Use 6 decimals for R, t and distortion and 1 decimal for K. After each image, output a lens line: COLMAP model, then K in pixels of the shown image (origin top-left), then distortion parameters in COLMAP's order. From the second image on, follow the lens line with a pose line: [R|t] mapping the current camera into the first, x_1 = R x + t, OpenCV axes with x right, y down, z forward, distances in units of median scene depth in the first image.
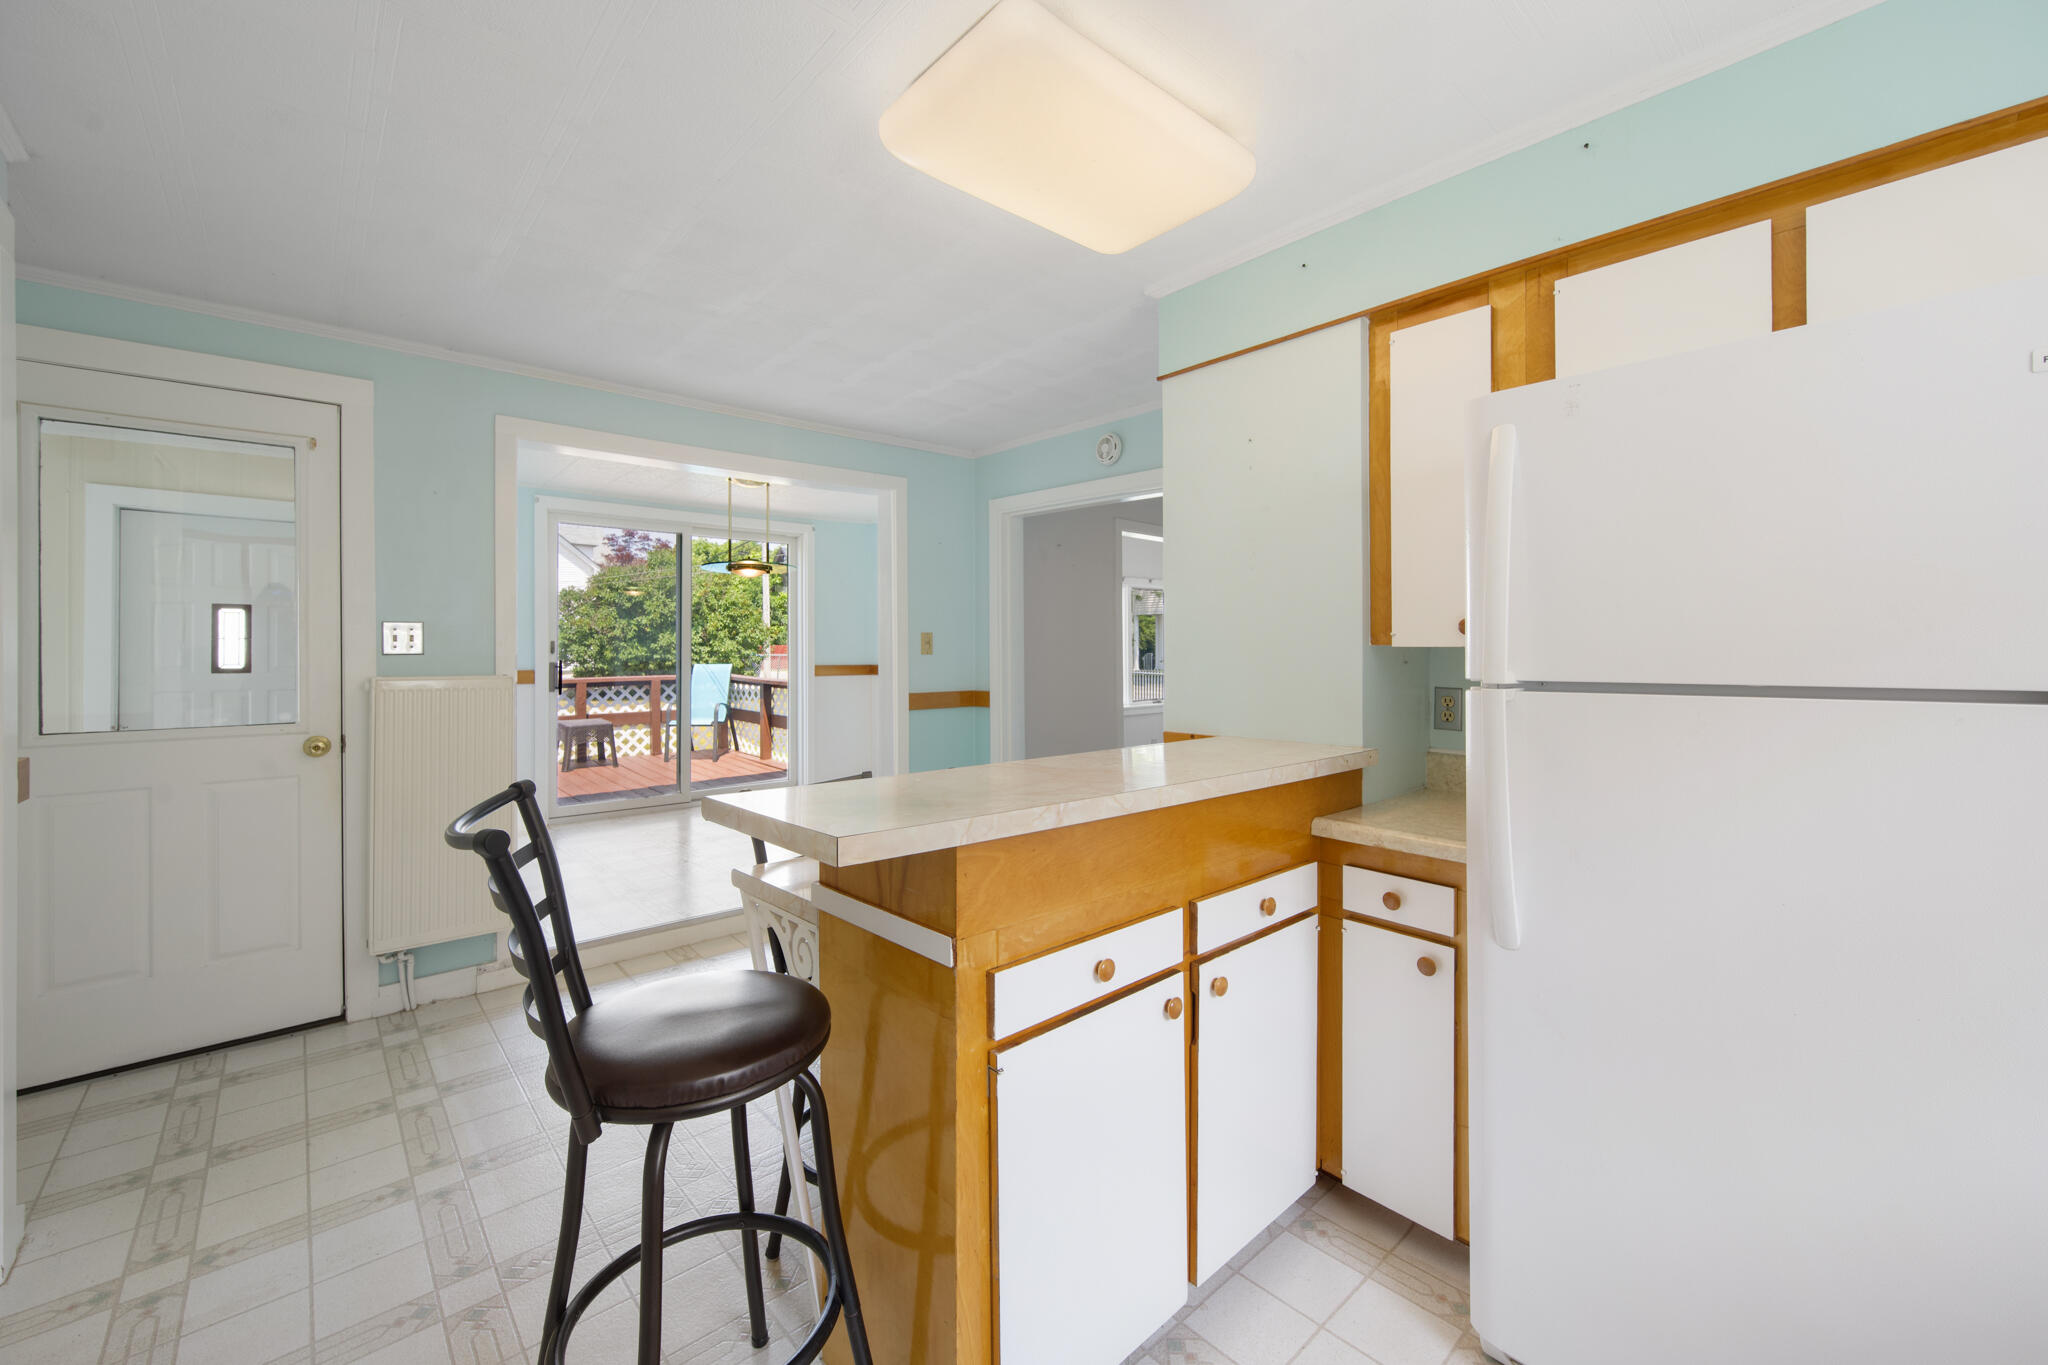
lens RADIAL K [[825.3, 0, 1013.2], [0, 825.3, 651.2], [0, 0, 1]] dist [-0.000288, 0.000043]
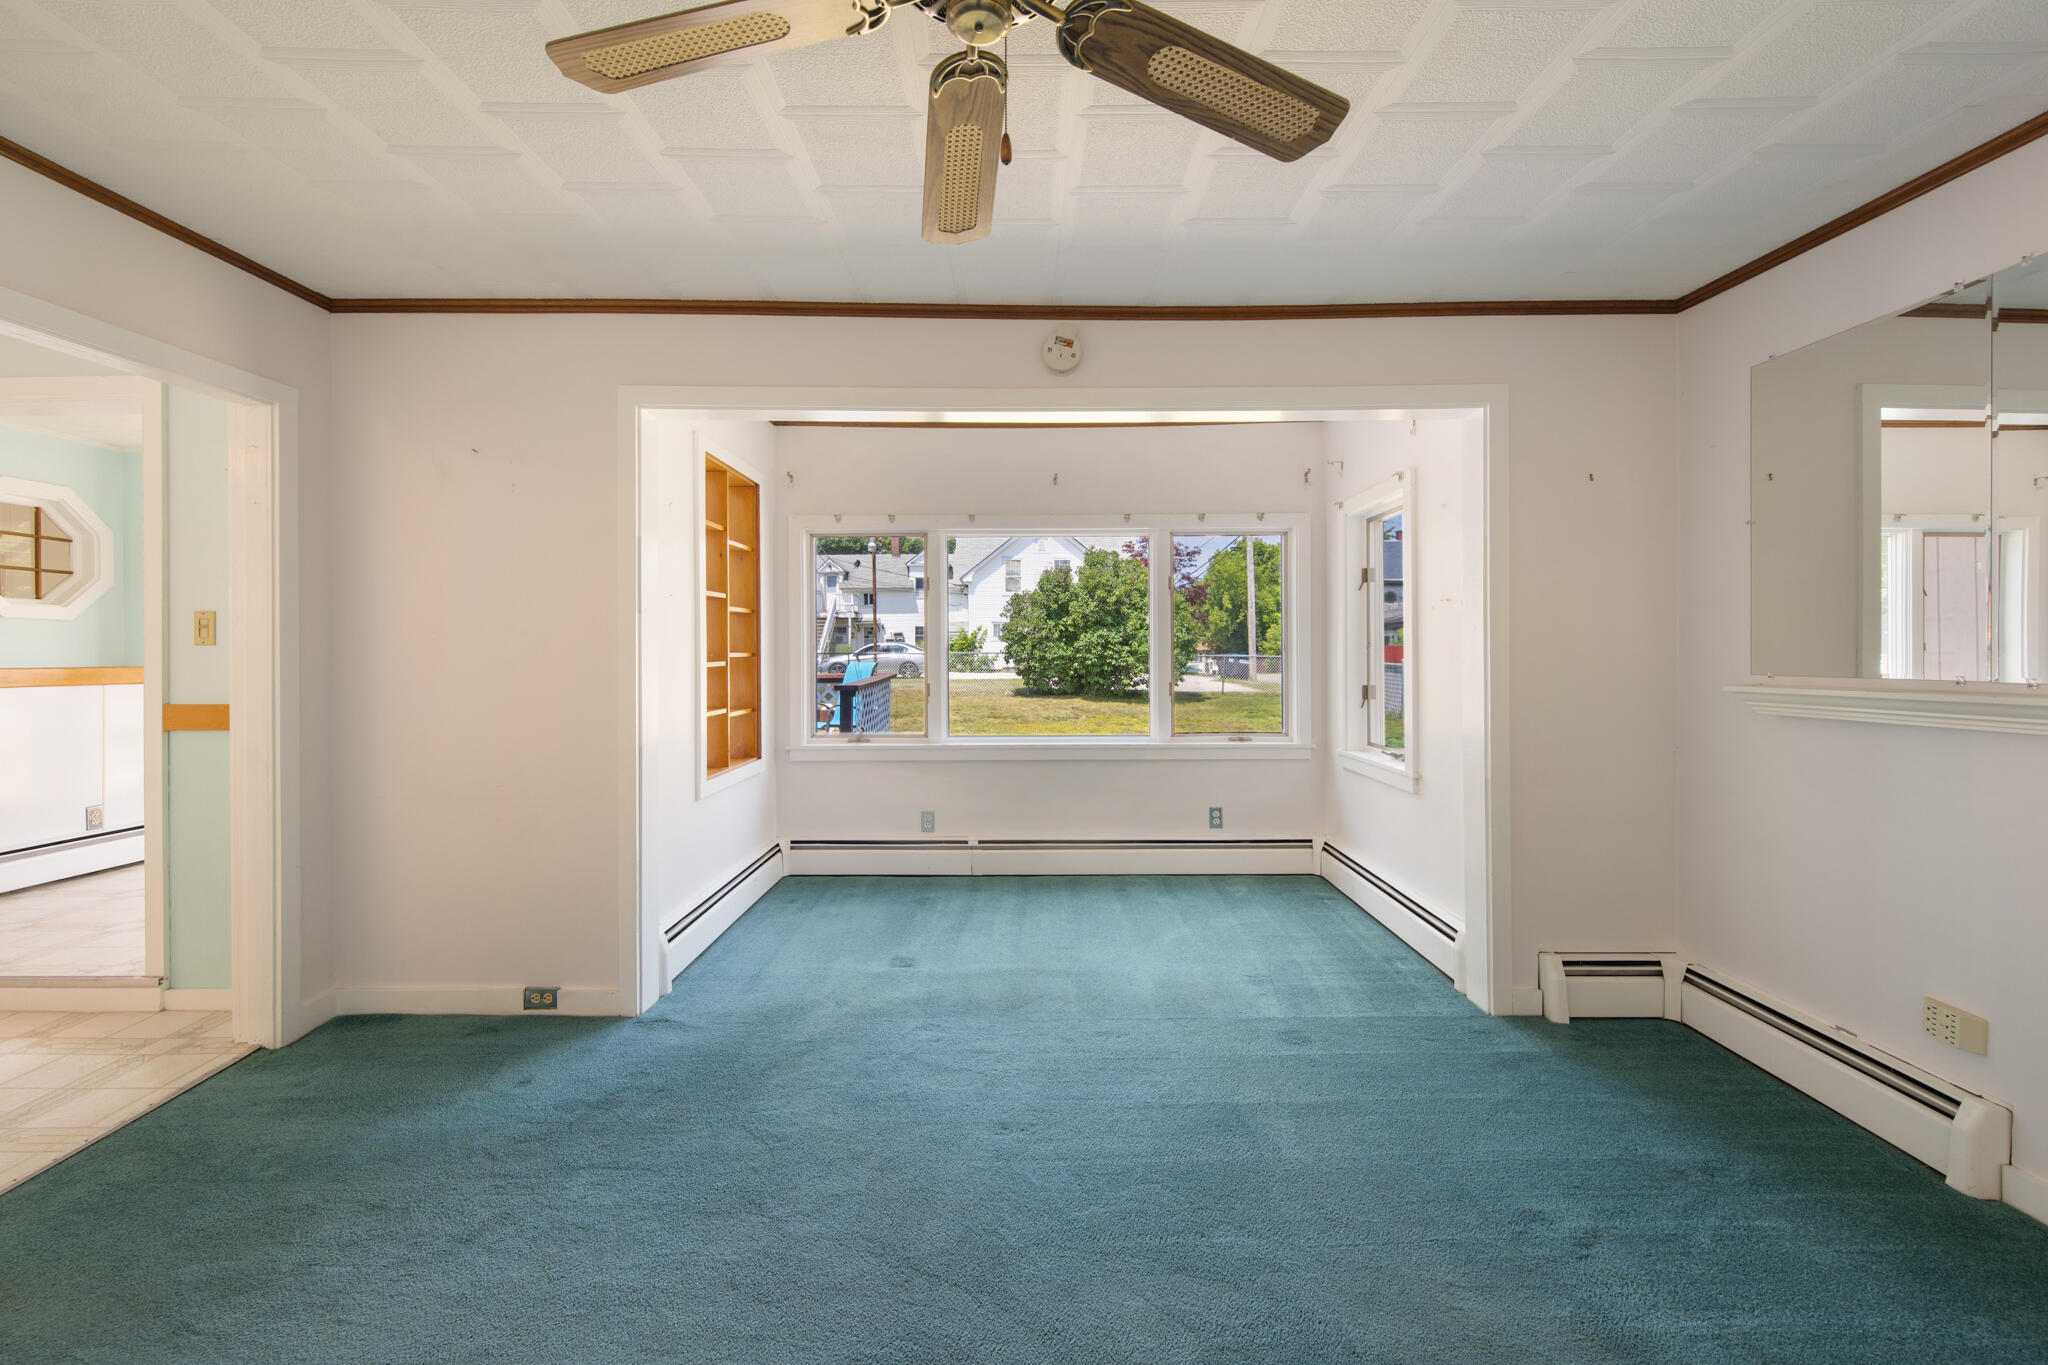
lens RADIAL K [[825.3, 0, 1013.2], [0, 825.3, 651.2], [0, 0, 1]] dist [-0.000288, 0.000043]
pose [[0.752163, -0.000761, -0.658976, 0.171441], [-0.000479, 0.999998, -0.001702, 0.001857], [0.658977, 0.001596, 0.752162, 0.189936]]
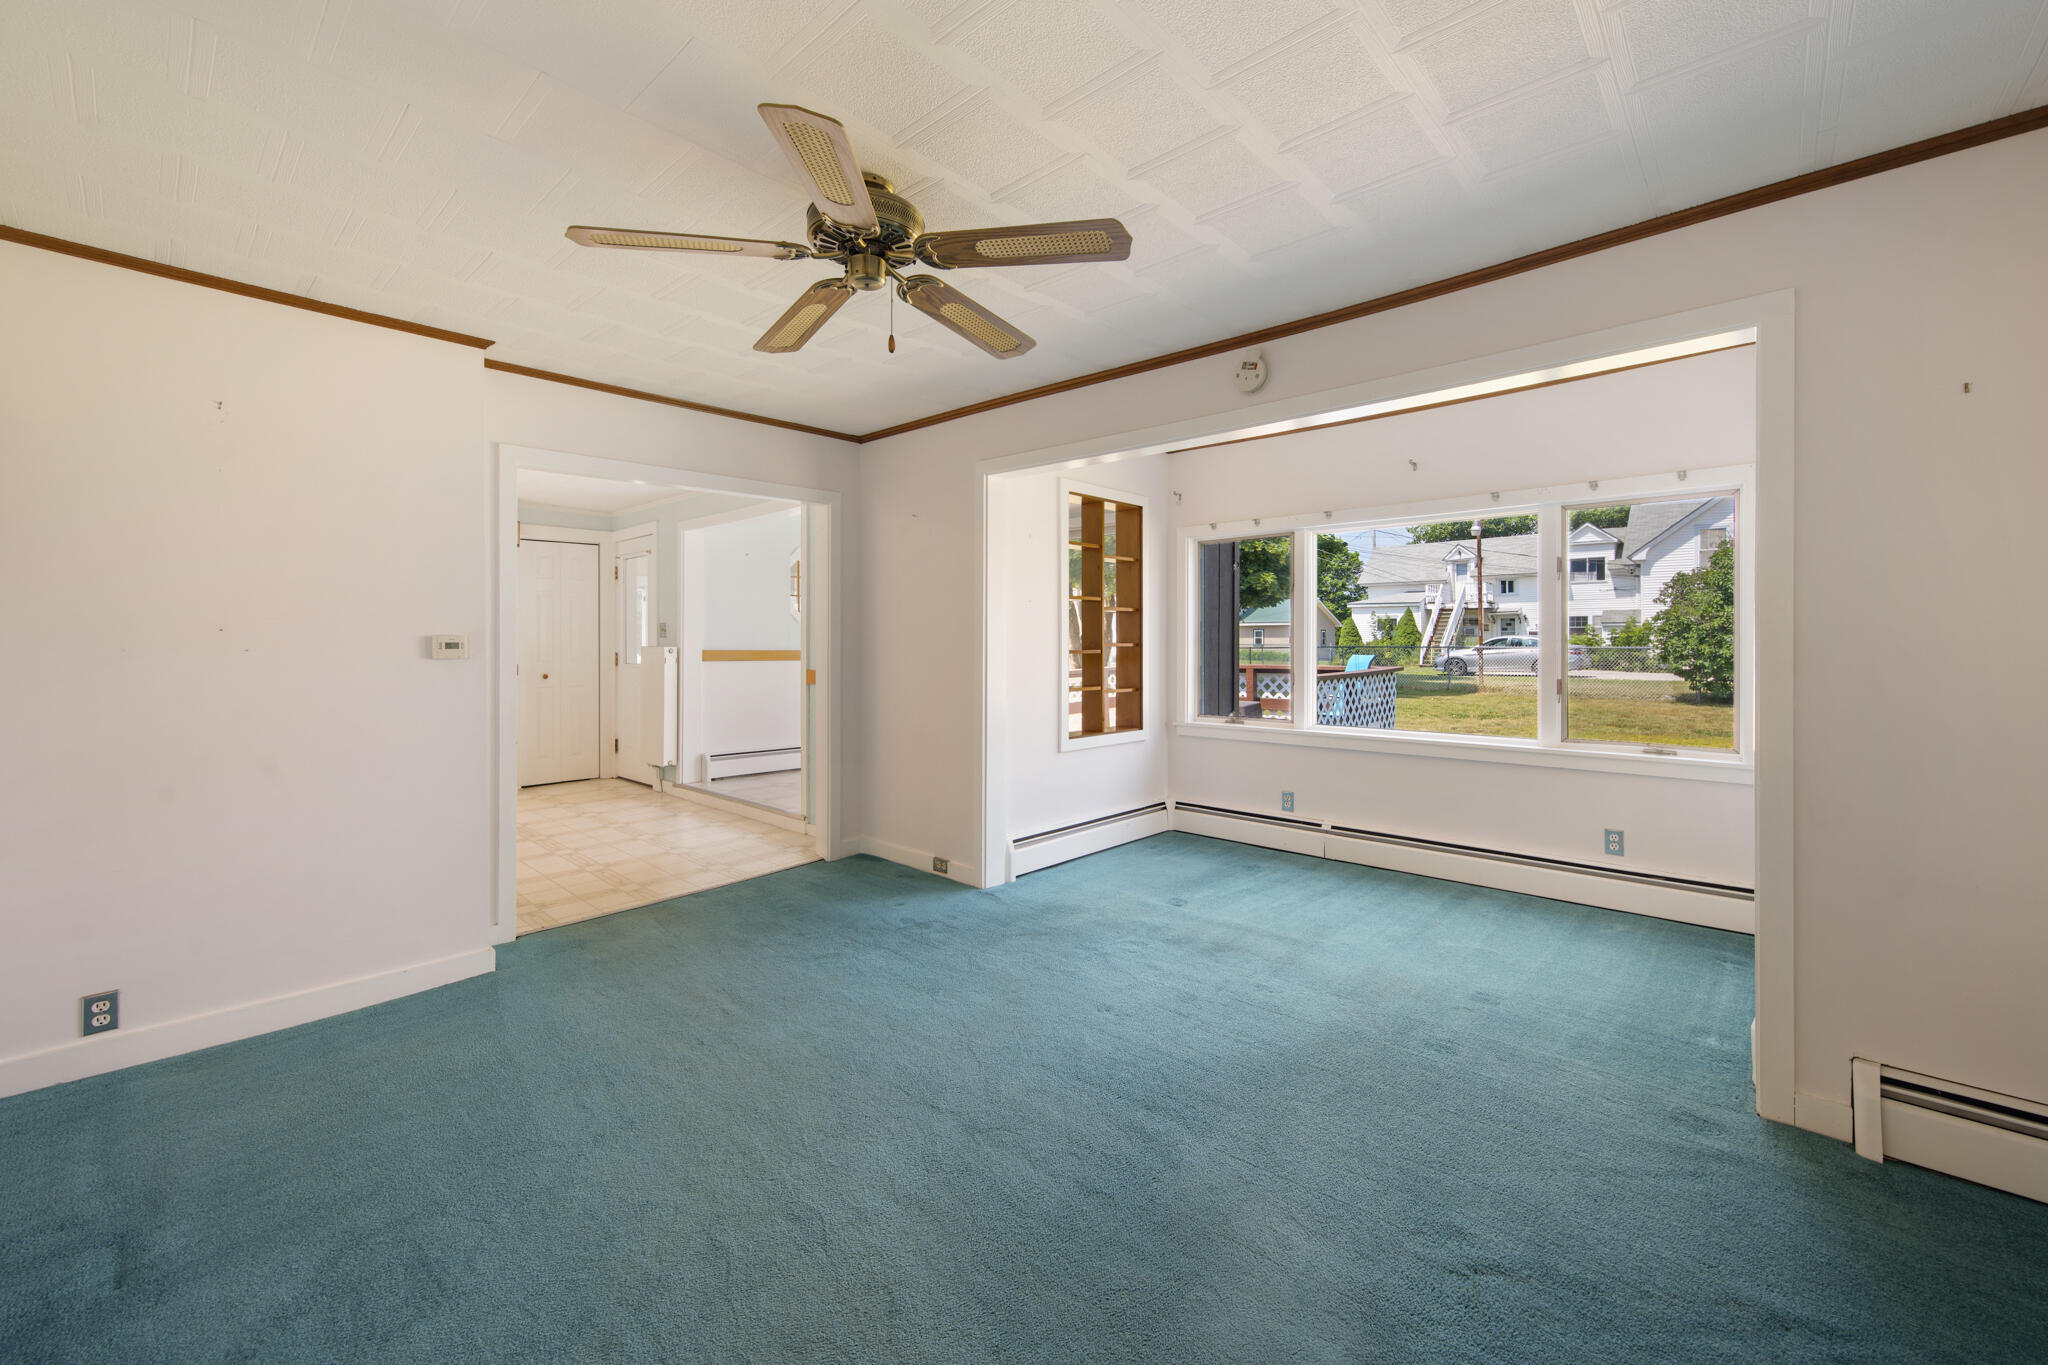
lens RADIAL K [[817.6, 0, 1028.2], [0, 817.6, 641.8], [0, 0, 1]] dist [0.001098, 0.000168]
pose [[0.113000, -0.001775, -0.993593, 0.231390], [-0.006454, 0.999976, -0.002520, 0.002308], [0.993574, 0.006697, 0.112986, 0.238137]]
